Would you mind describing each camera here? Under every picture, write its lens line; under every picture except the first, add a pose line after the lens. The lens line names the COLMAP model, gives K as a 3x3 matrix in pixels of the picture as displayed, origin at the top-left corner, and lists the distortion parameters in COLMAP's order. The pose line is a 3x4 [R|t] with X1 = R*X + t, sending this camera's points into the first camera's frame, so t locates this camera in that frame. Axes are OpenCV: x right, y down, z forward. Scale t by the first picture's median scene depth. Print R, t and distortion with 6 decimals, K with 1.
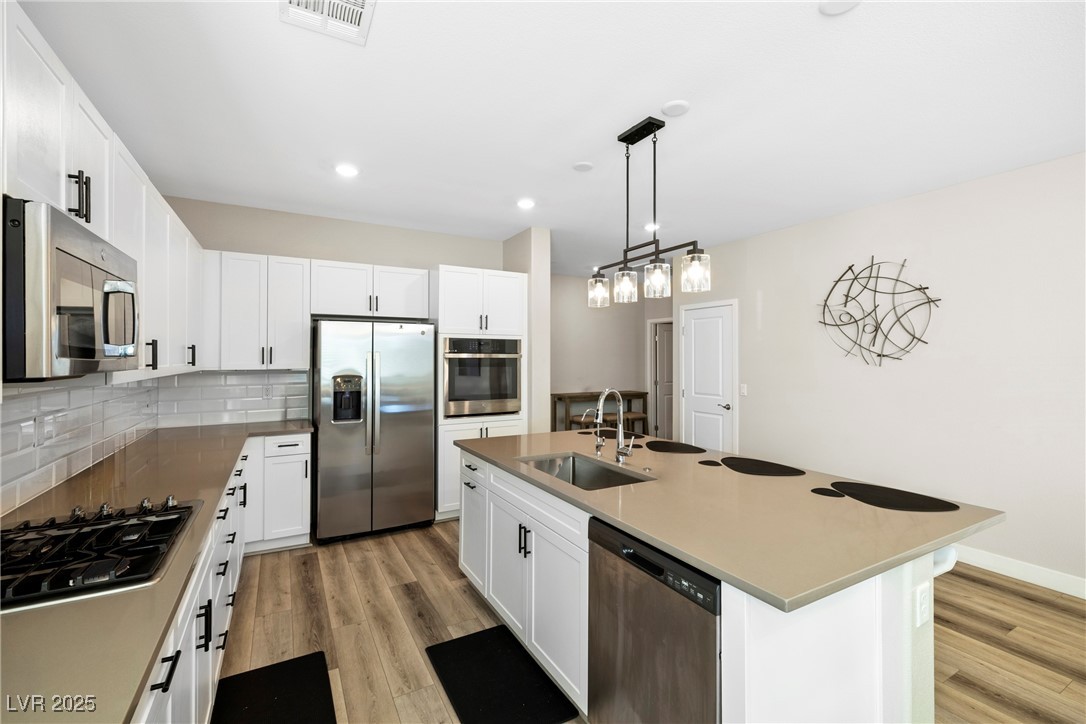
lens RADIAL K [[463.8, 0, 547.0], [0, 463.8, 359.7], [0, 0, 1]] dist [0.003075, 0.000183]
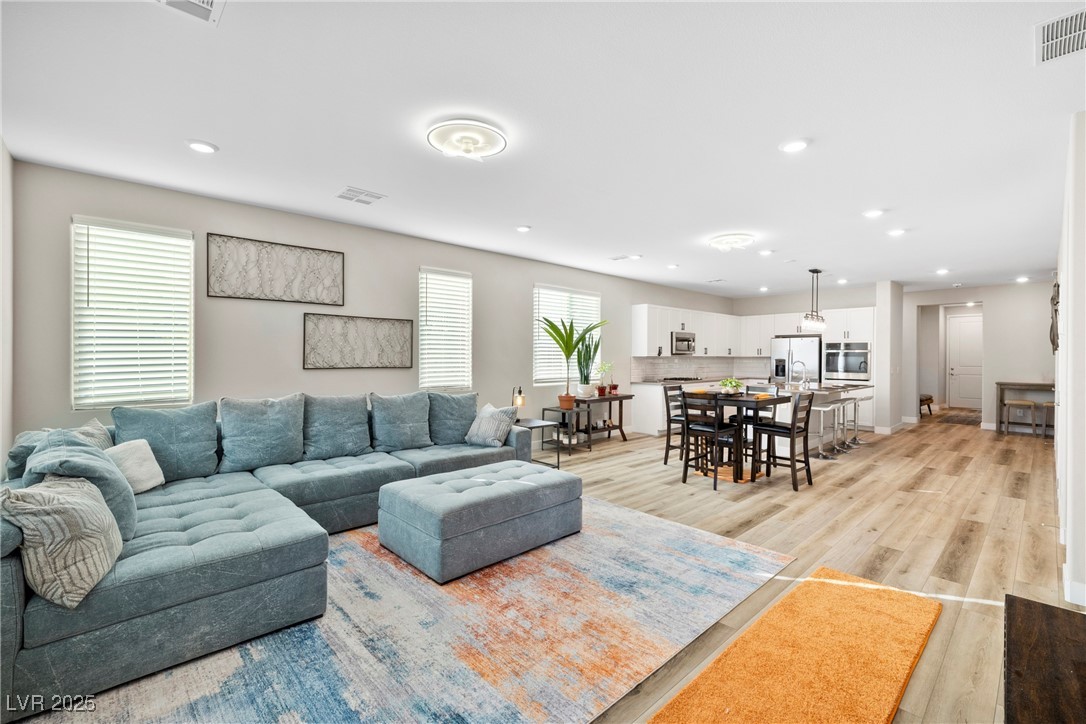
lens RADIAL K [[472.9, 0, 542.7], [0, 472.9, 358.4], [0, 0, 1]] dist [0.000720, -0.000308]
pose [[0.229241, 0.003323, -0.973364, 1.855737], [-0.007287, 0.999972, 0.001698, 0.035300], [0.973342, 0.006703, 0.229259, -0.913598]]
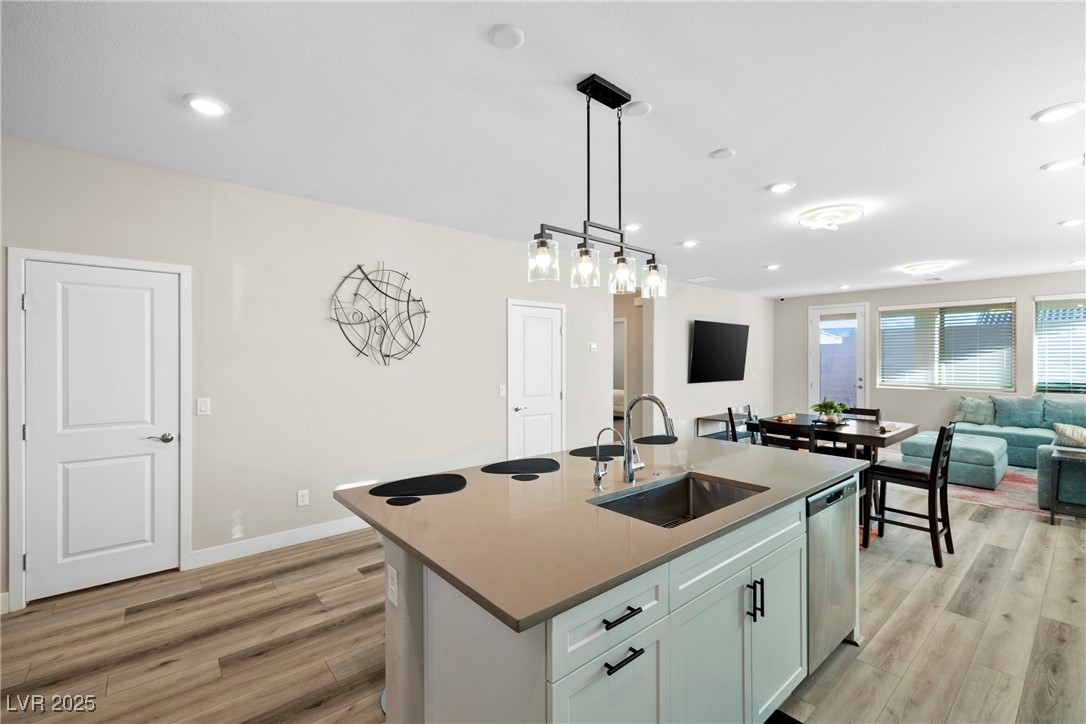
lens RADIAL K [[463.8, 0, 547.0], [0, 463.8, 359.7], [0, 0, 1]] dist [0.003075, 0.000183]
pose [[-0.180649, -0.004356, 0.983538, -0.427695], [0.002678, 0.999984, 0.004921, -0.003908], [-0.983544, 0.003523, -0.180634, 0.863400]]
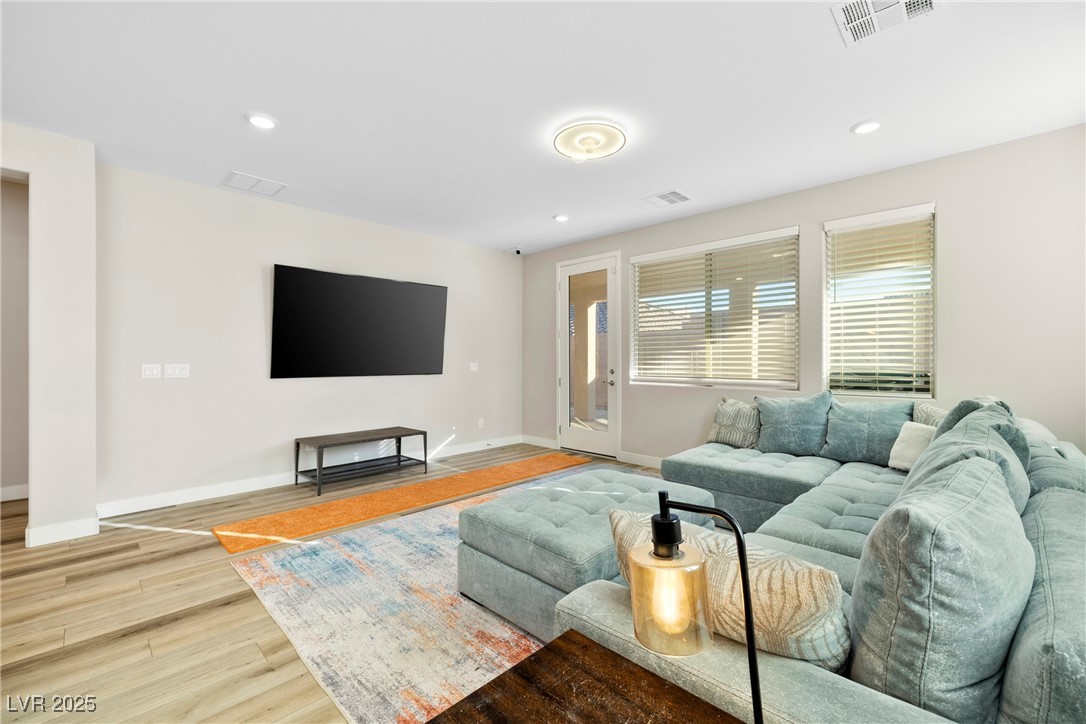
lens RADIAL K [[453.1, 0, 543.0], [0, 453.1, 362.0], [0, 0, 1]] dist [0.001774, 0.000134]
pose [[-0.268028, -0.008202, 0.963376, 0.249916], [0.002592, 0.999954, 0.009235, 0.068309], [-0.963408, 0.004972, -0.267995, -0.546399]]
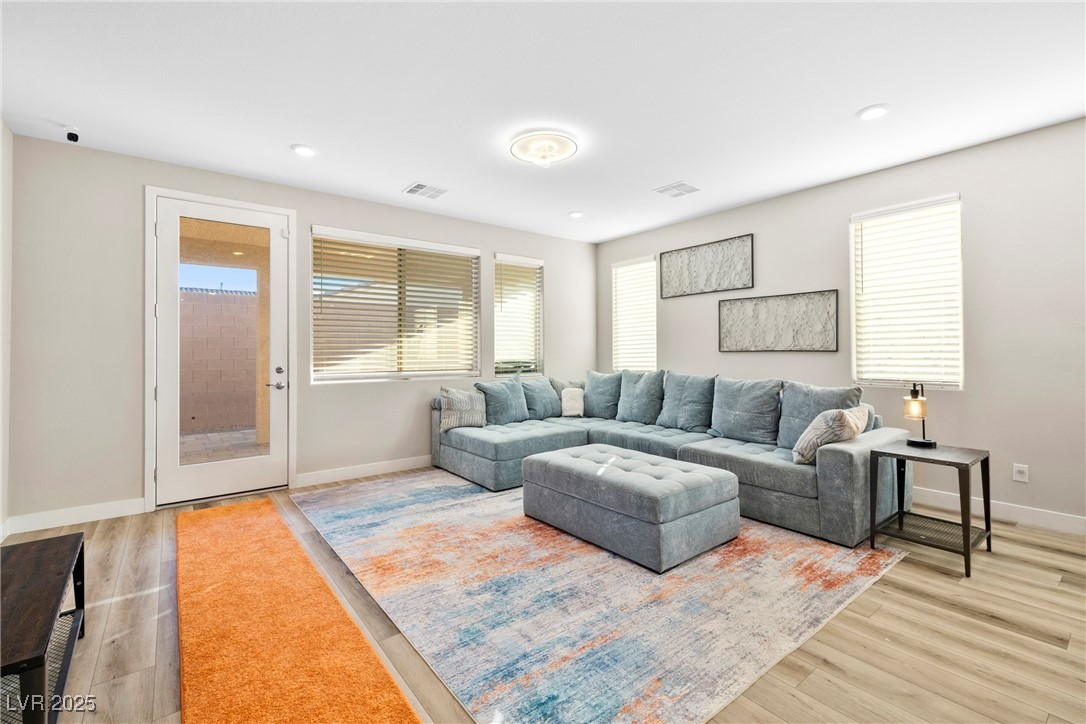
lens RADIAL K [[473.7, 0, 544.0], [0, 473.7, 347.7], [0, 0, 1]] dist [0.006715, 0.000012]
pose [[-0.989948, 0.000335, -0.141434, 1.172286], [0.001354, 0.999974, -0.007107, 0.068943], [0.141428, -0.007227, -0.989922, 0.076369]]
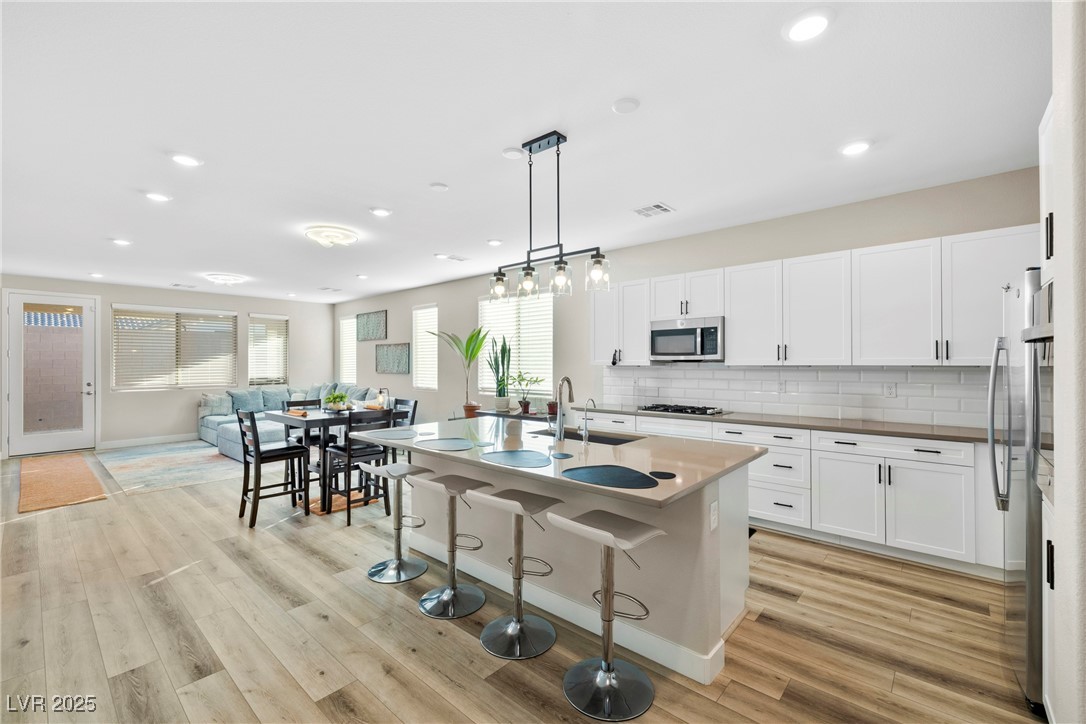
lens RADIAL K [[458.9, 0, 543.0], [0, 458.9, 362.0], [0, 0, 1]] dist [-0.000324, 0.000120]
pose [[-0.948417, -0.000544, -0.317026, 0.382650], [-0.000333, 1.000000, -0.000722, 0.015795], [0.317027, -0.000579, -0.948416, 1.404911]]
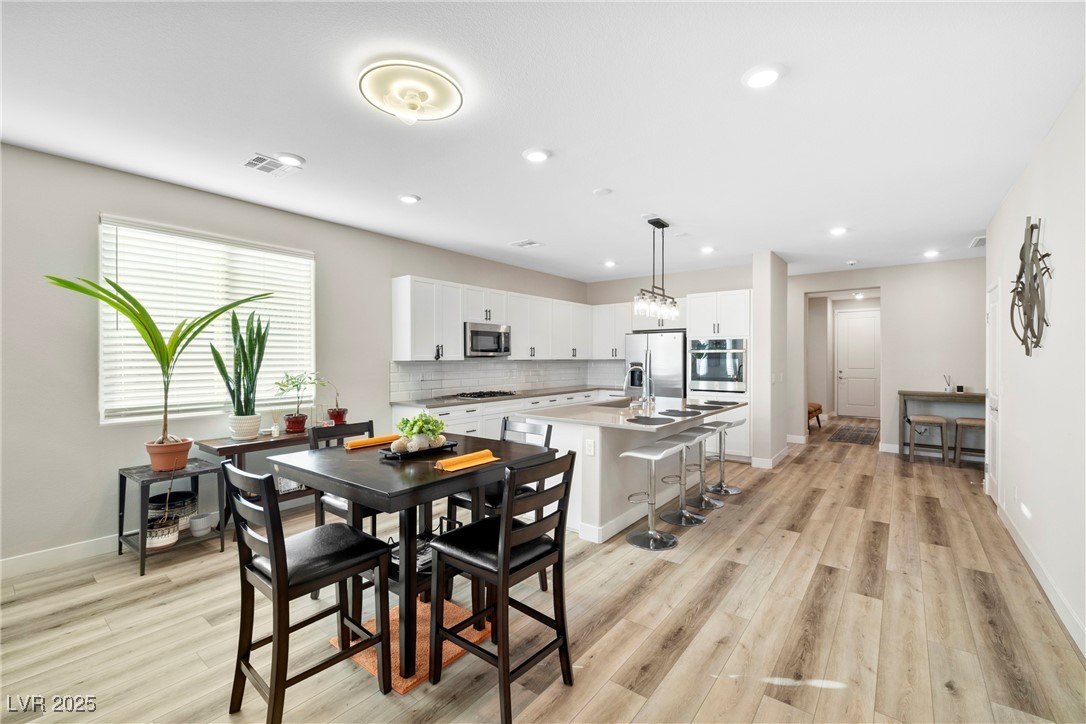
lens RADIAL K [[463.8, 0, 547.0], [0, 463.8, 359.7], [0, 0, 1]] dist [0.003075, 0.000183]
pose [[0.385388, -0.000809, -0.922754, 1.182772], [-0.000869, 0.999999, -0.001239, 0.024717], [0.922754, 0.001280, 0.385387, -0.069815]]
